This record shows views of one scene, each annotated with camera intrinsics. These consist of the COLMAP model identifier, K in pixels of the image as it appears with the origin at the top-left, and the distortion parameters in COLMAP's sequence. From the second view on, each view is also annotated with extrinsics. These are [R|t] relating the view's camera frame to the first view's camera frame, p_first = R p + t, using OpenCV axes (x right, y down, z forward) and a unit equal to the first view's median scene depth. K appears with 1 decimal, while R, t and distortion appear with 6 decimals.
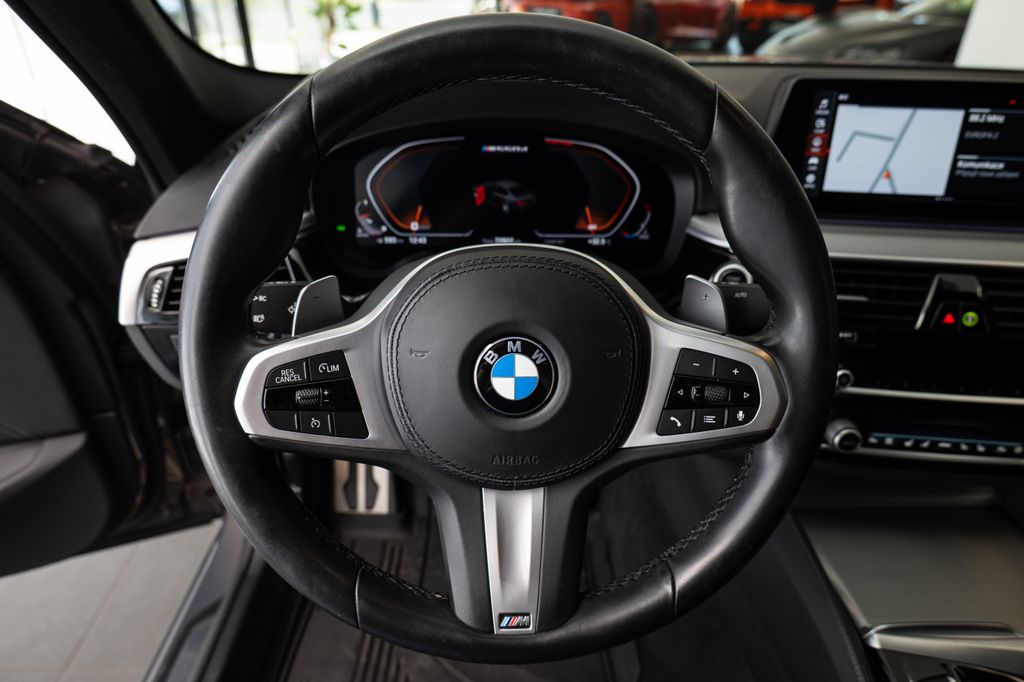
lens RADIAL K [[605.7, 0, 514.7], [0, 605.7, 347.8], [0, 0, 1]] dist [0.001944, 0.000024]
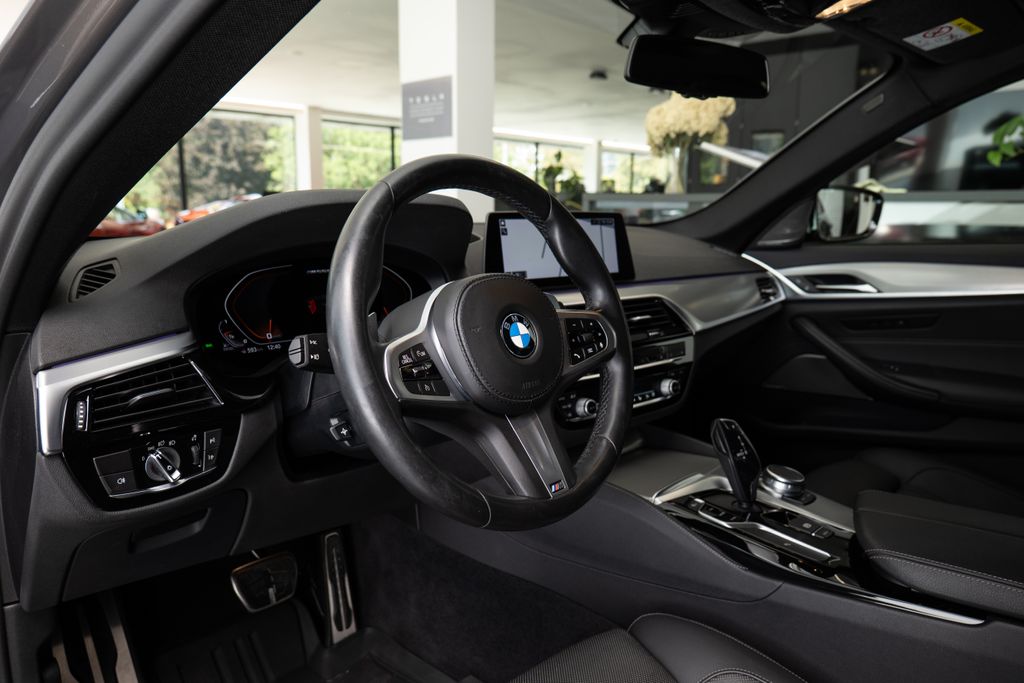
lens RADIAL K [[605.7, 0, 508.8], [0, 605.7, 338.7], [0, 0, 1]] dist [0.001944, 0.000024]
pose [[0.749817, -0.156625, 0.642840, -0.582454], [0.348414, 0.919426, -0.182381, 0.185124], [-0.562478, 0.360727, 0.743972, -0.144596]]
